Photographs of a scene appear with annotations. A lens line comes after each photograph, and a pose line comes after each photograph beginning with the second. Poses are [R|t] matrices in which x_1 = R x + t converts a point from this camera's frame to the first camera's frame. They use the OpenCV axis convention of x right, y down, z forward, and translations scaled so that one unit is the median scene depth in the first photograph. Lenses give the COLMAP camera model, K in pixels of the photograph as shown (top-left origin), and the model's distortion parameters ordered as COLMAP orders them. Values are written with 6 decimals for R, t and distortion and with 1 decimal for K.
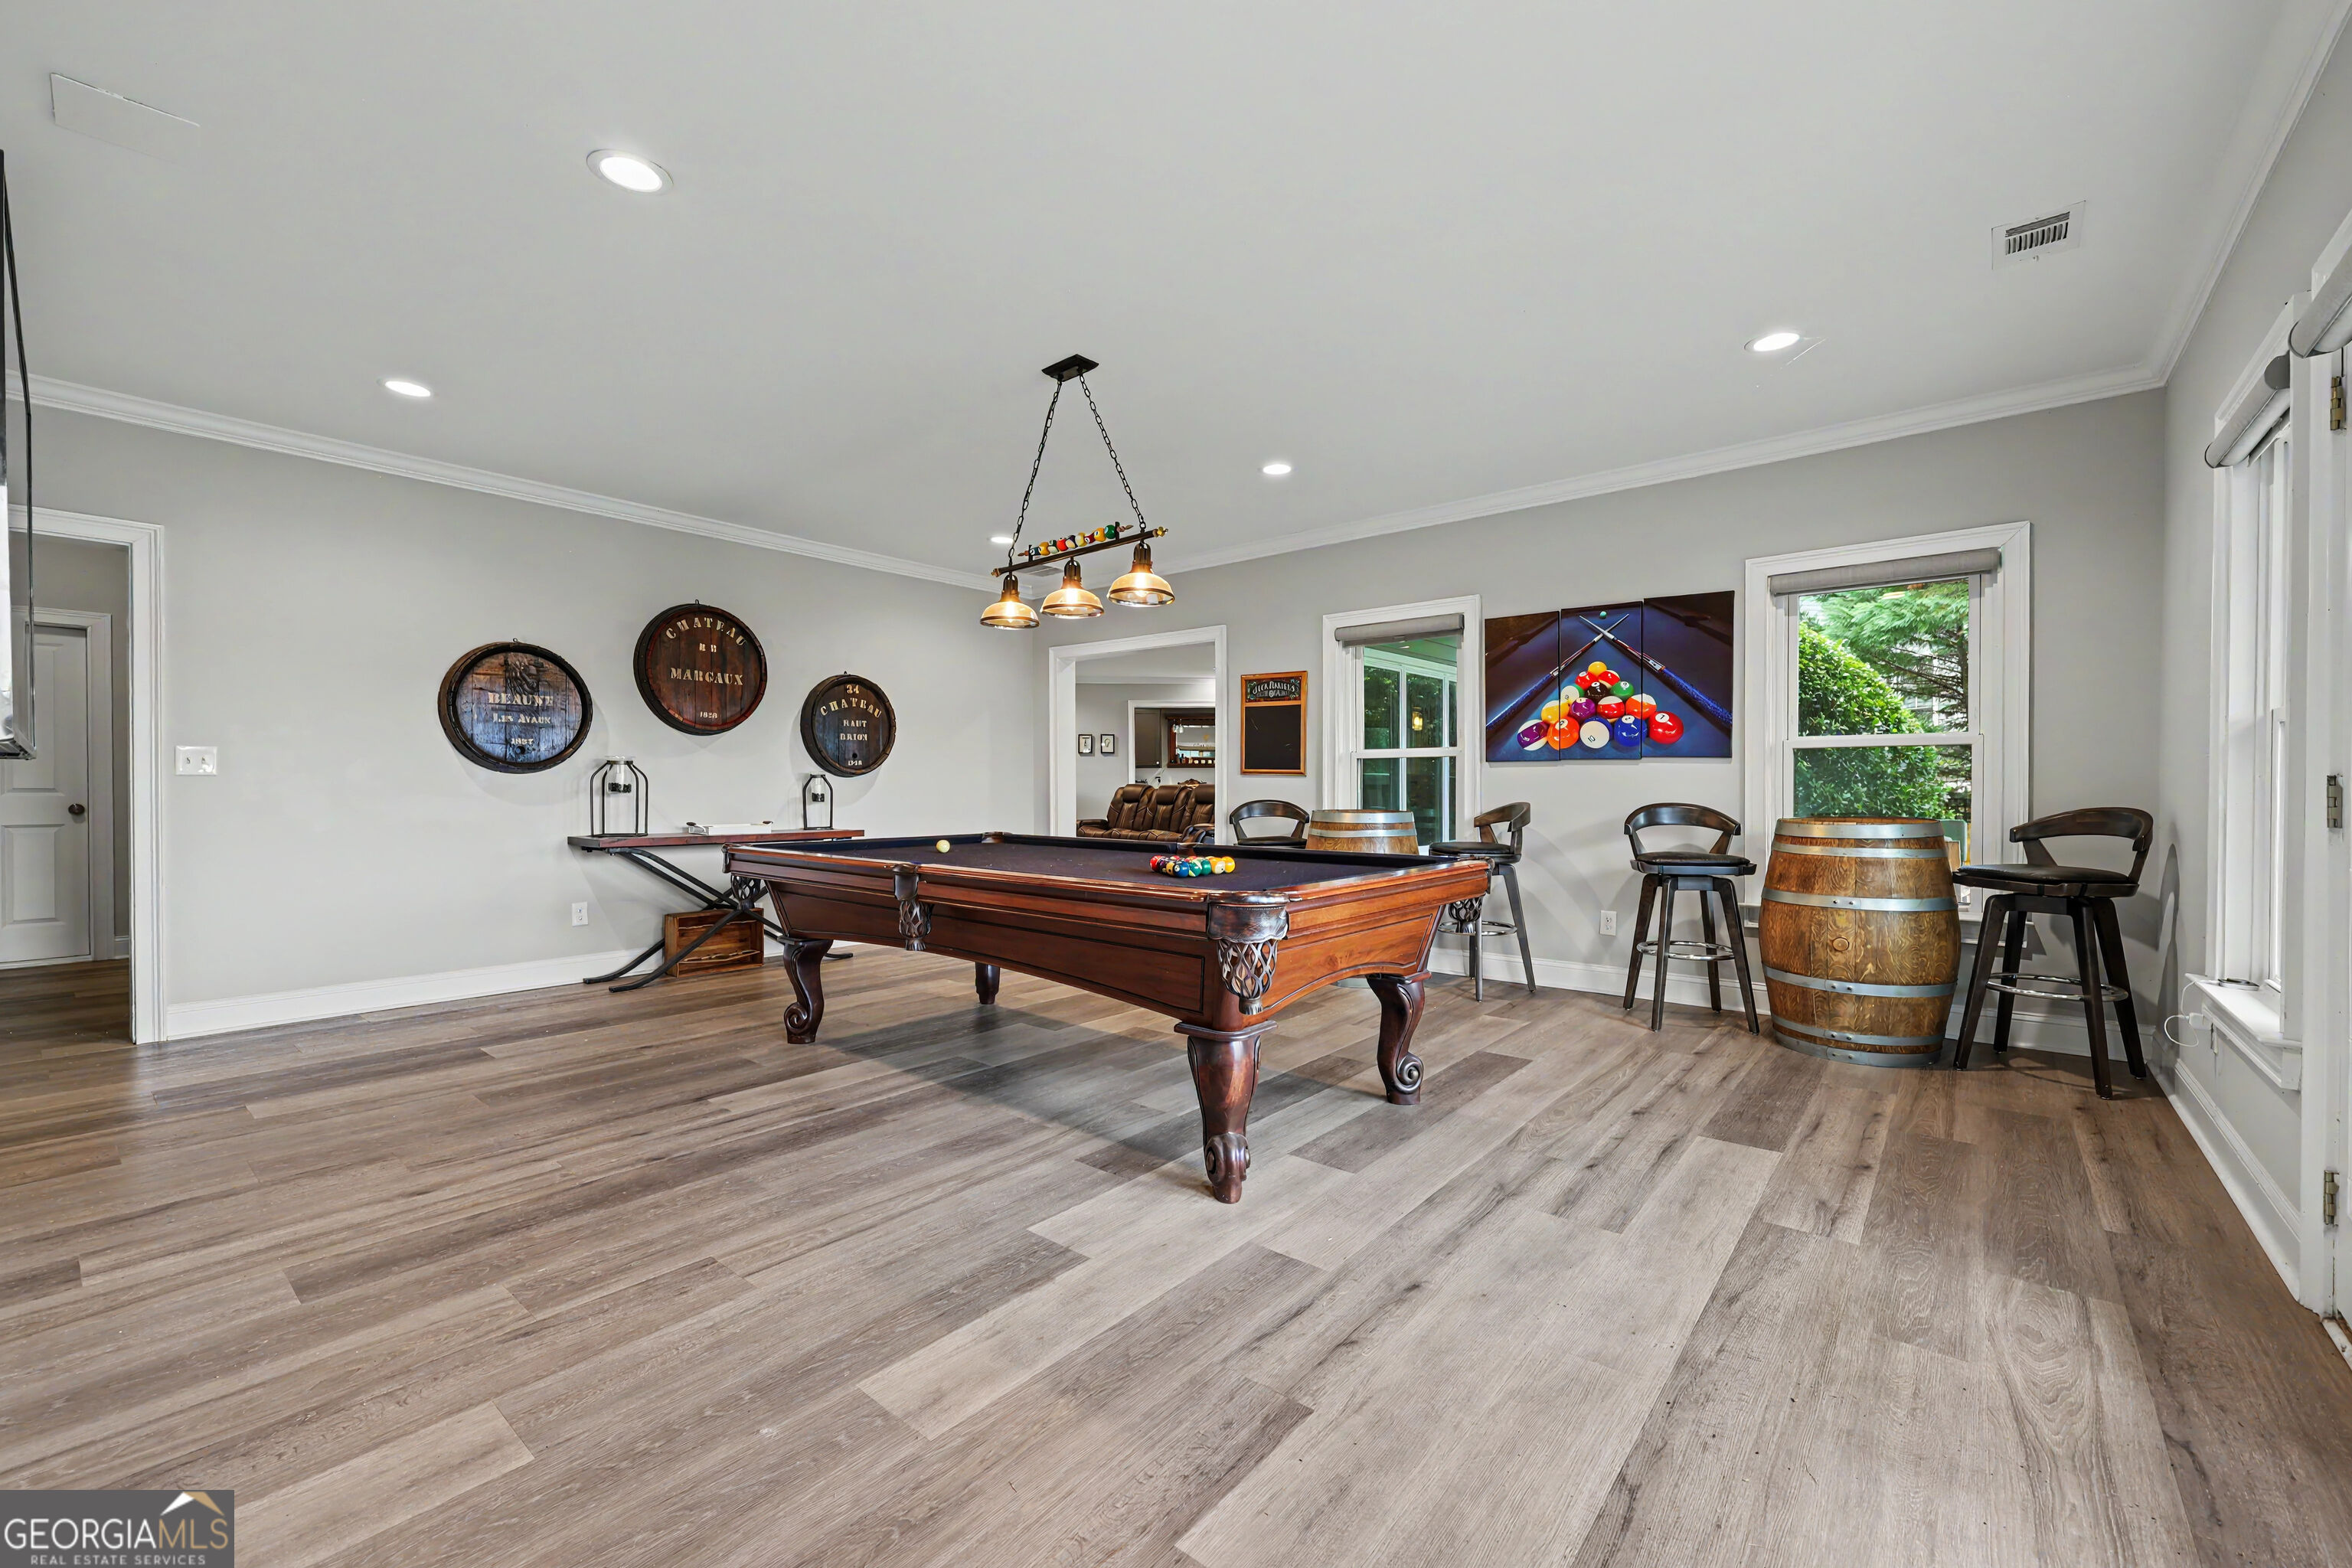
lens RADIAL K [[932.6, 0, 1169.2], [0, 932.6, 790.9], [0, 0, 1]] dist [-0.002024, -0.000027]
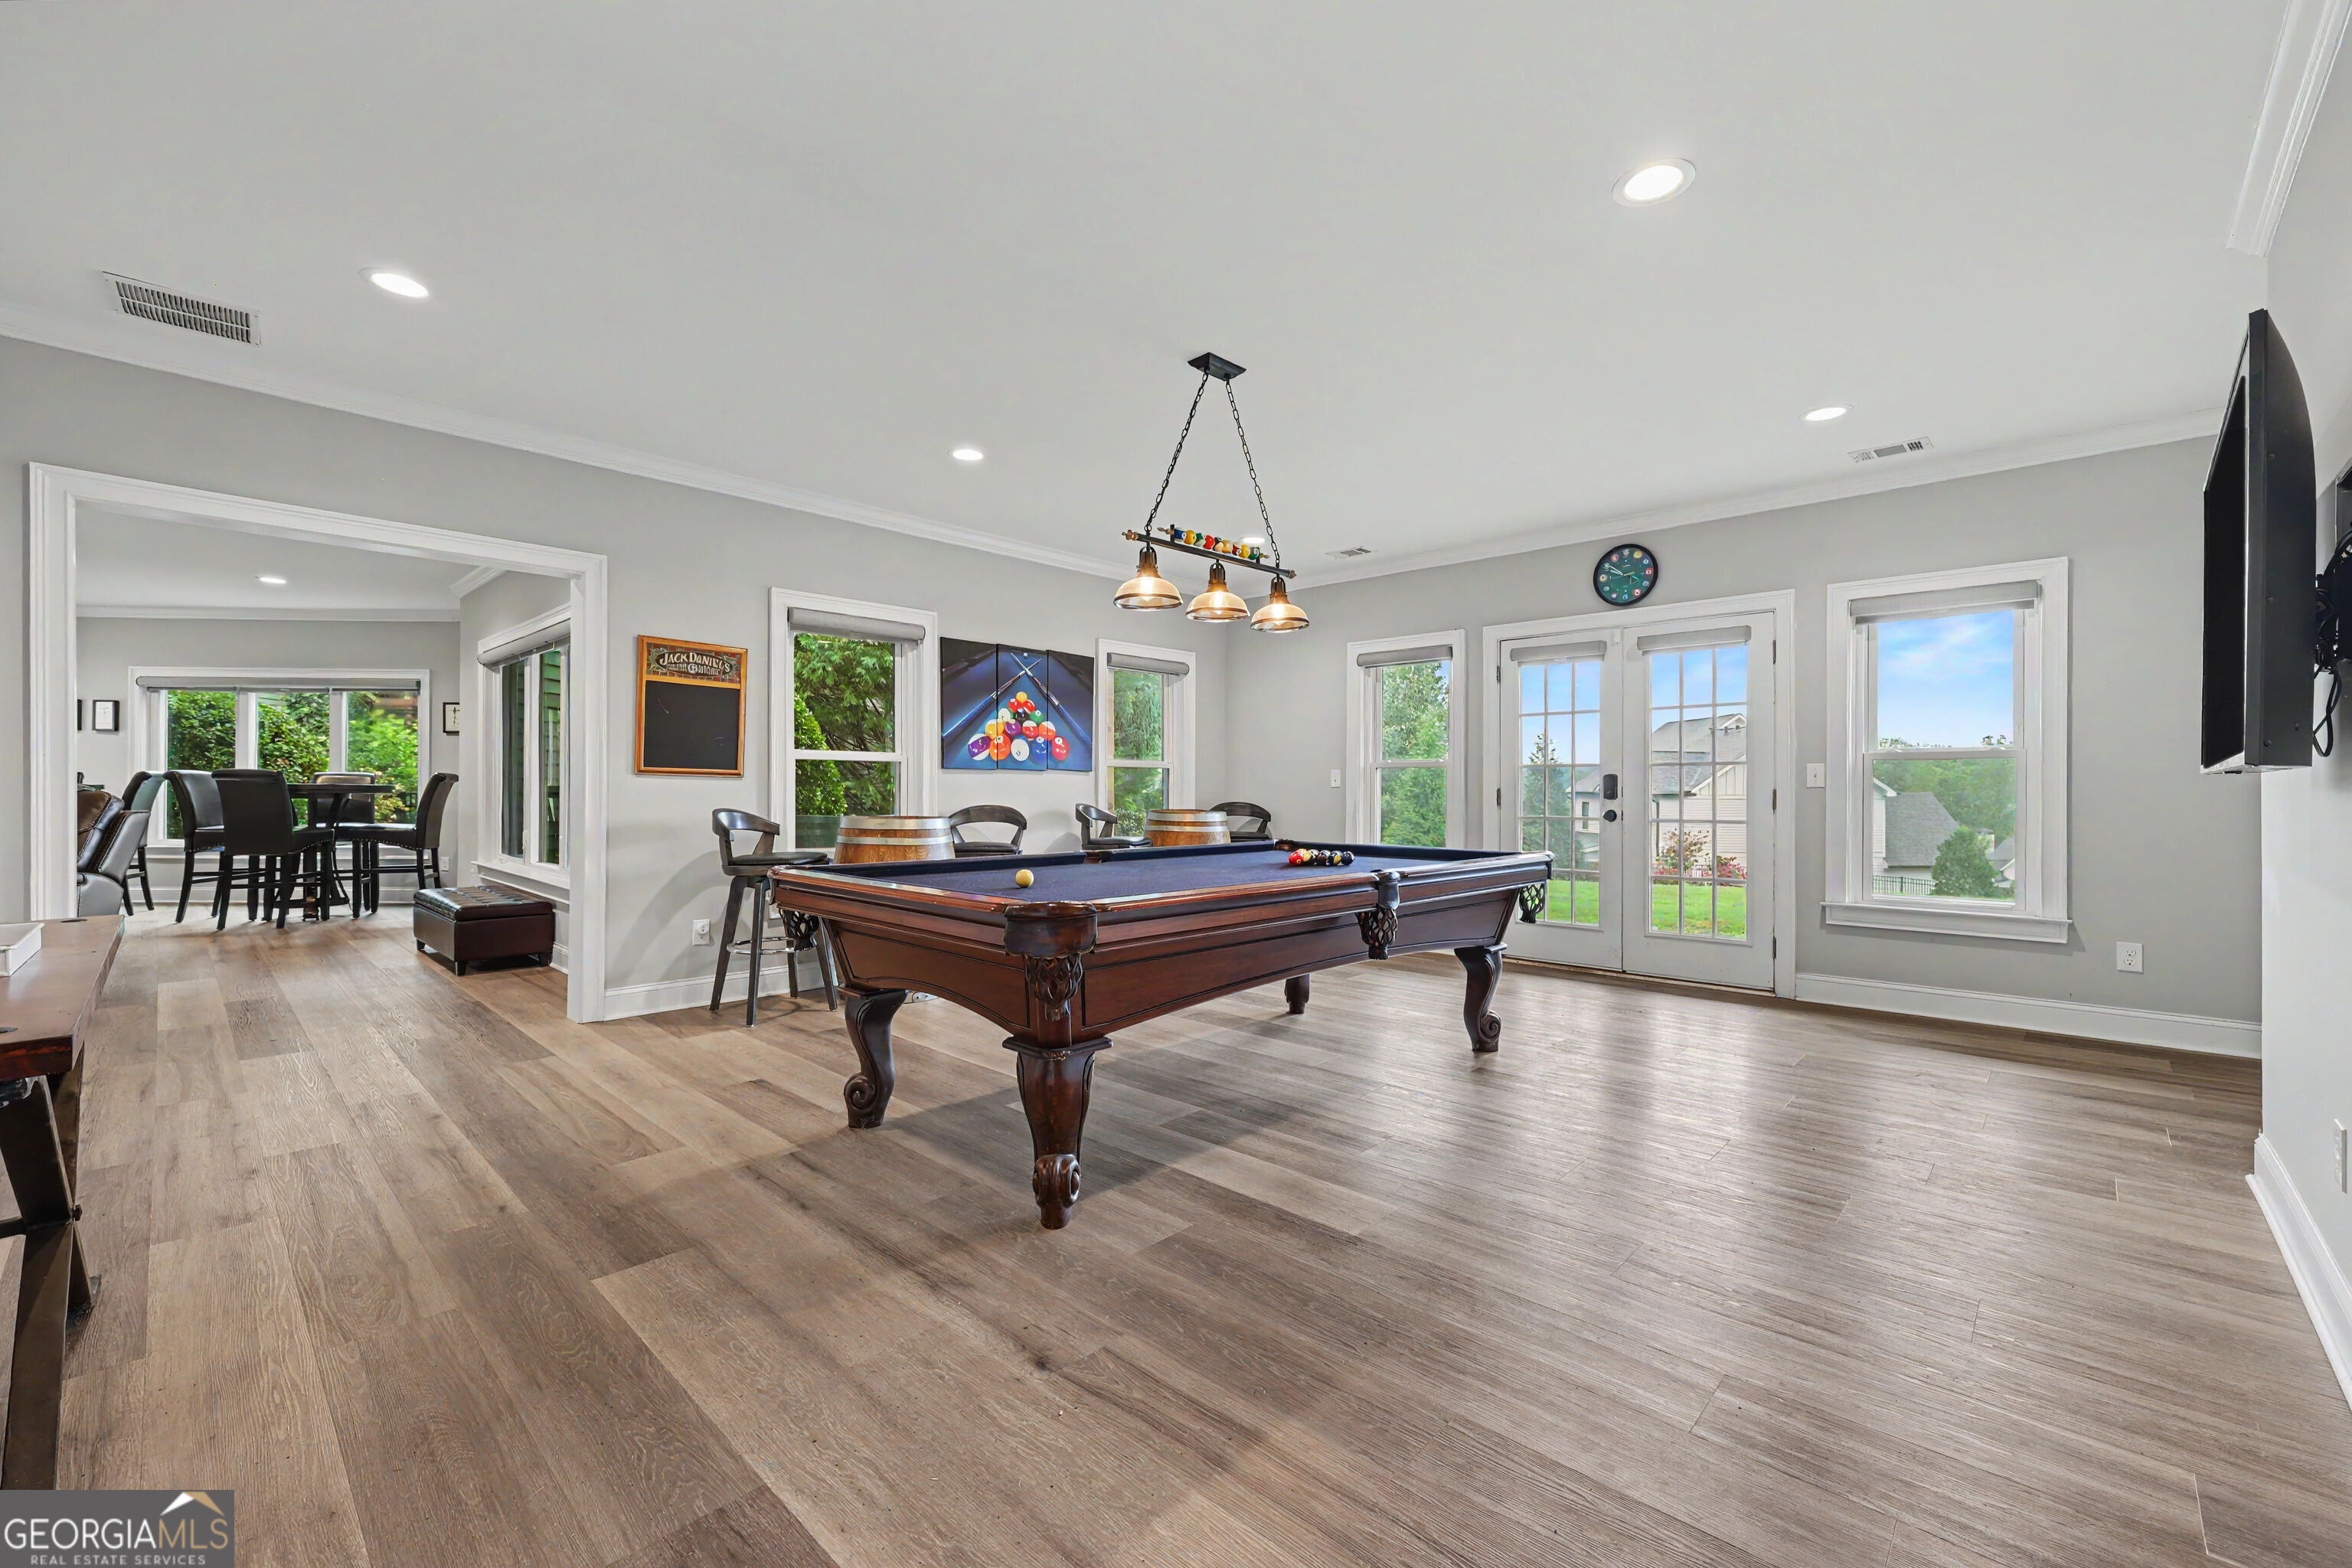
lens RADIAL K [[969.3, 0, 1176.0], [0, 969.3, 784.0], [0, 0, 1]] dist [-0.001514, 0.000135]
pose [[0.060537, 0.007015, 0.998141, -0.794362], [0.002193, 0.999972, -0.007161, -0.005454], [-0.998164, 0.002622, 0.060520, 0.693851]]
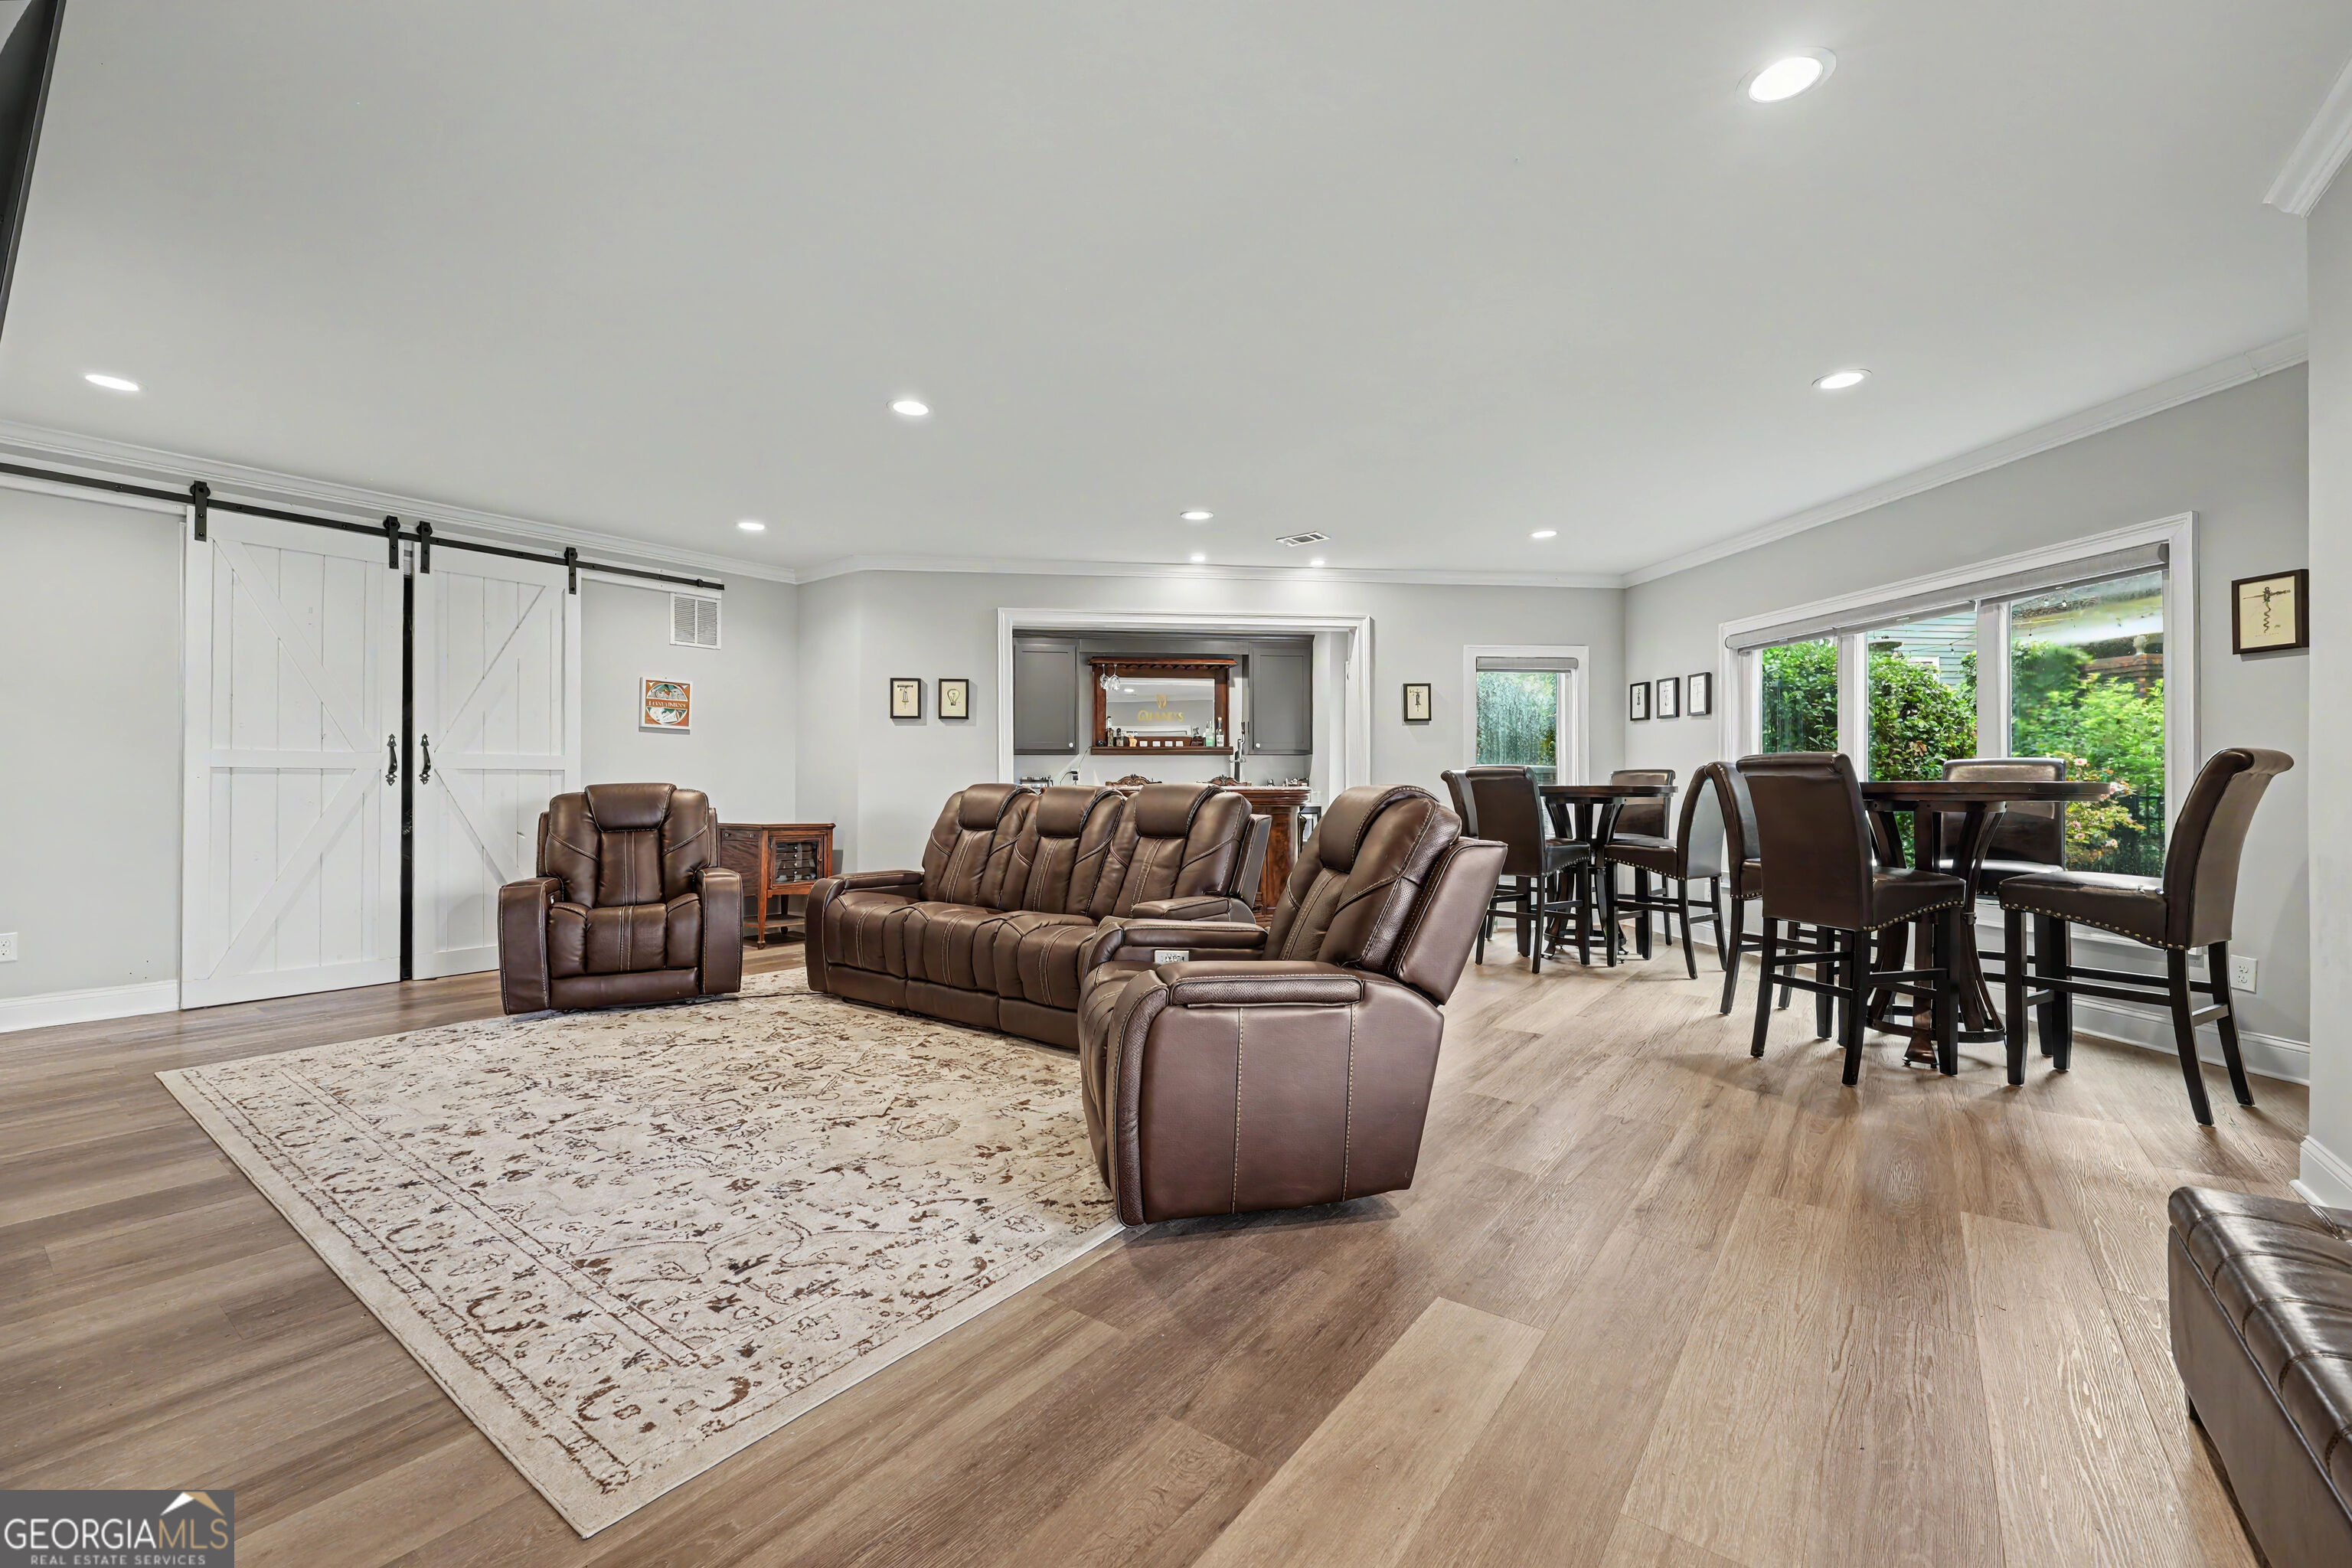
lens RADIAL K [[969.3, 0, 1176.0], [0, 969.3, 784.0], [0, 0, 1]] dist [-0.001514, 0.000135]
pose [[0.998497, 0.001944, 0.054775, 0.054755], [-0.001438, 0.999956, -0.009277, -0.009285], [-0.054791, 0.009185, 0.998456, 1.453982]]
